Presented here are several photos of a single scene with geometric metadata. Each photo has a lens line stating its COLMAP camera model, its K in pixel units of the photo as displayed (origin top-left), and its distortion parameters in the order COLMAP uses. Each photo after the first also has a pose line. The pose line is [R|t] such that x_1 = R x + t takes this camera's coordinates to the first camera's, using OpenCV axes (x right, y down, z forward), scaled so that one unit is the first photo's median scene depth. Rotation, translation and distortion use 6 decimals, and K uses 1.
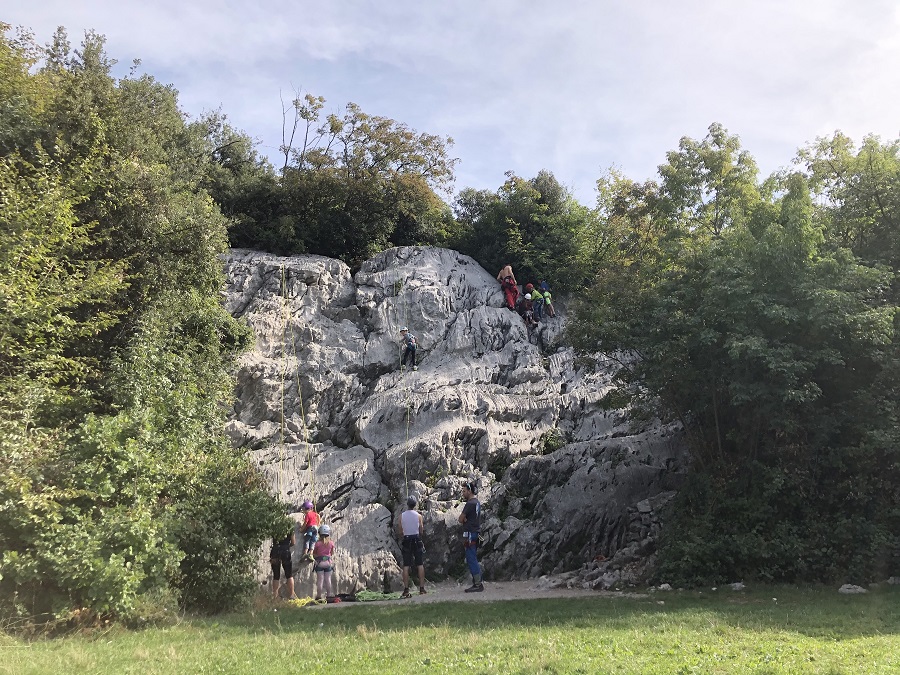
lens RADIAL K [[641.1, 0, 455.0], [0, 641.1, 330.2], [0, 0, 1]] dist [0.070793, 0.003999]
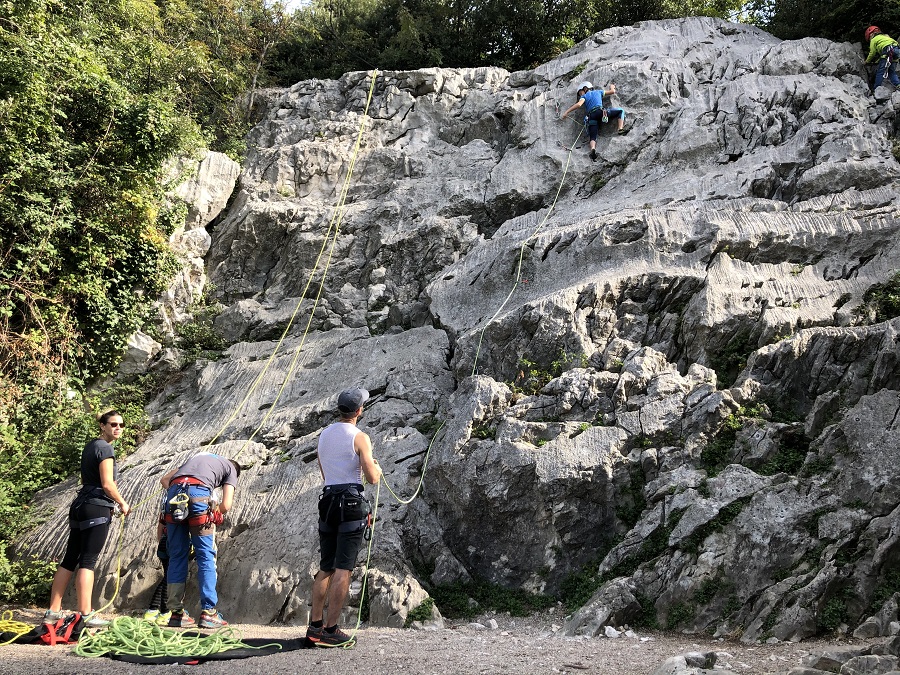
lens RADIAL K [[720.2, 0, 439.3], [0, 720.2, 324.1], [0, 0, 1]] dist [0.081932, -0.081444]
pose [[0.860896, -0.077324, -0.502871, 0.136236], [0.097444, 0.995145, 0.013801, 0.159181], [0.499363, -0.060883, 0.864251, 0.478127]]
